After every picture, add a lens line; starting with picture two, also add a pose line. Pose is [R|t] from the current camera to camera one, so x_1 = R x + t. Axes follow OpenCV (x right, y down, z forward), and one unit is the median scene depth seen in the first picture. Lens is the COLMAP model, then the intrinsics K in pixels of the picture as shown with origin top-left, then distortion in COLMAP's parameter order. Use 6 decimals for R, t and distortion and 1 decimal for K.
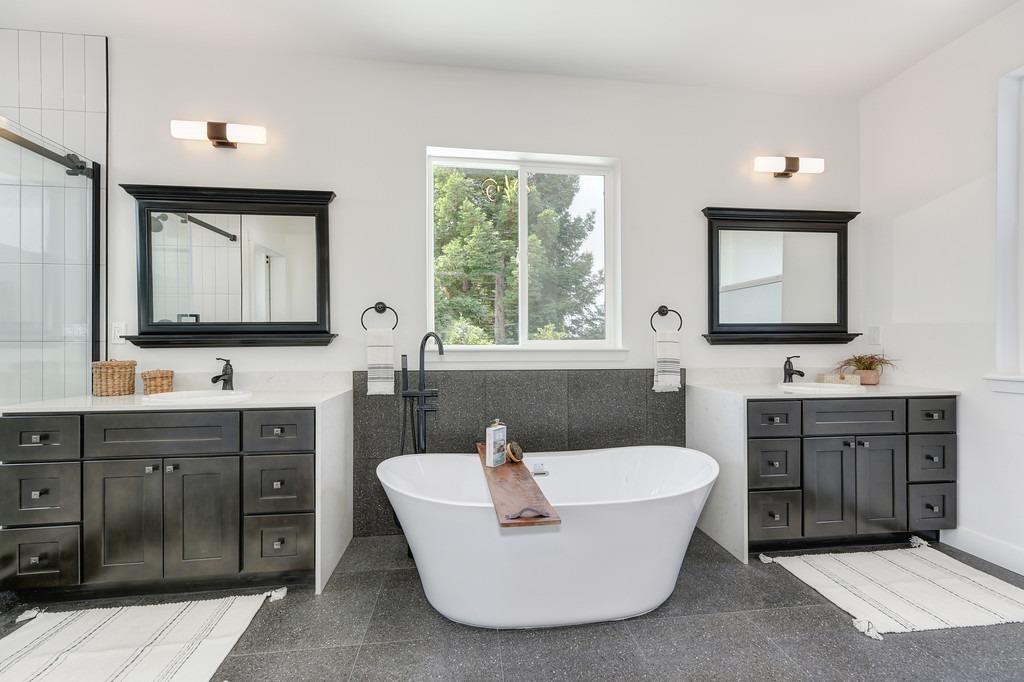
lens RADIAL K [[410.2, 0, 514.6], [0, 410.2, 341.1], [0, 0, 1]] dist [0.000125, 0.000099]
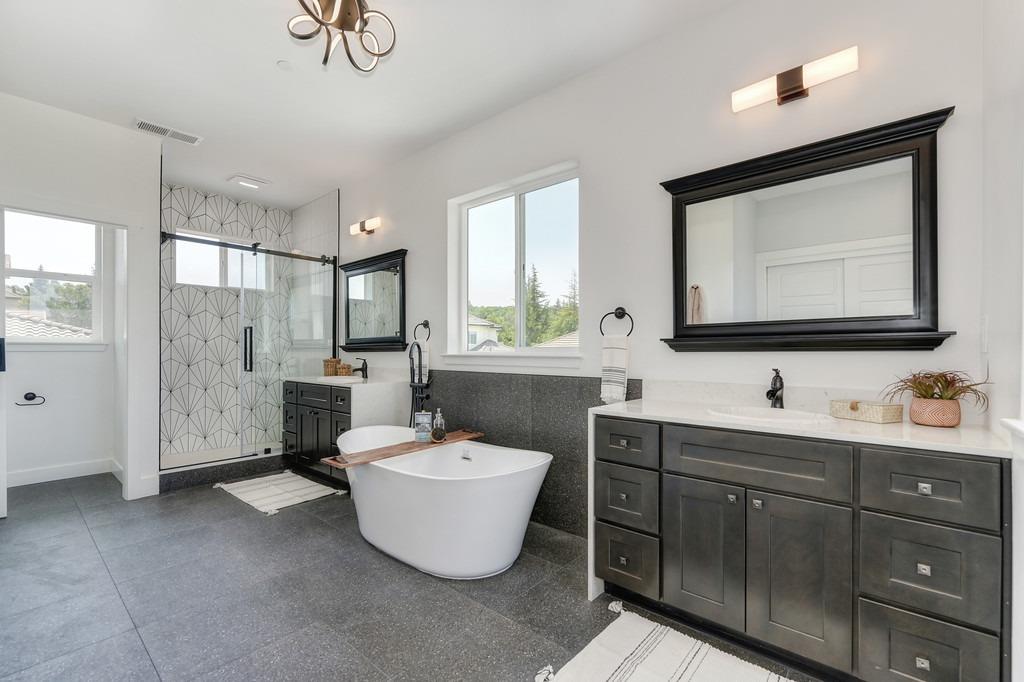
lens RADIAL K [[445.7, 0, 509.8], [0, 445.7, 345.9], [0, 0, 1]] dist [-0.001553, 0.000717]
pose [[0.666722, -0.006454, -0.745279, 0.950909], [0.004503, 0.999979, -0.004631, 0.000541], [0.745293, -0.000268, 0.666737, 0.190914]]
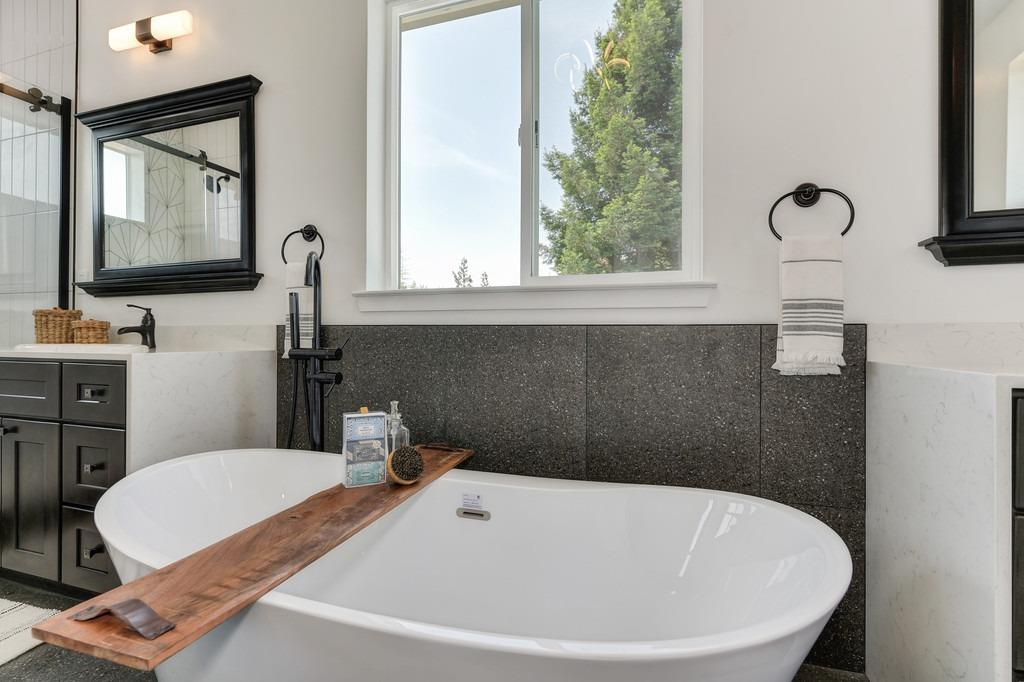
lens RADIAL K [[475.9, 0, 509.4], [0, 475.9, 335.6], [0, 0, 1]] dist [0.000099, -0.000807]
pose [[0.902502, 0.004994, -0.430656, 0.304708], [-0.004178, 0.999987, 0.002841, 0.082497], [0.430664, -0.000764, 0.902512, 0.406684]]
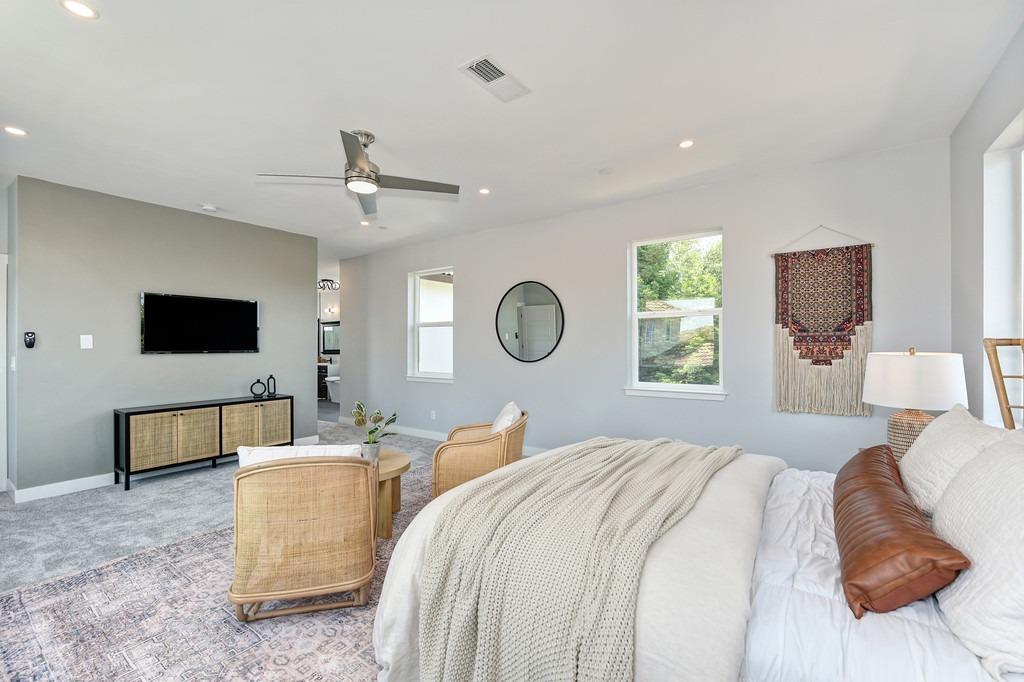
lens RADIAL K [[445.7, 0, 520.2], [0, 445.7, 348.9], [0, 0, 1]] dist [-0.001553, 0.000717]
pose [[0.745244, -0.001327, -0.666790, 3.996858], [0.004709, 0.999984, 0.003273, -0.051854], [0.666775, -0.005579, 0.745238, -1.283890]]
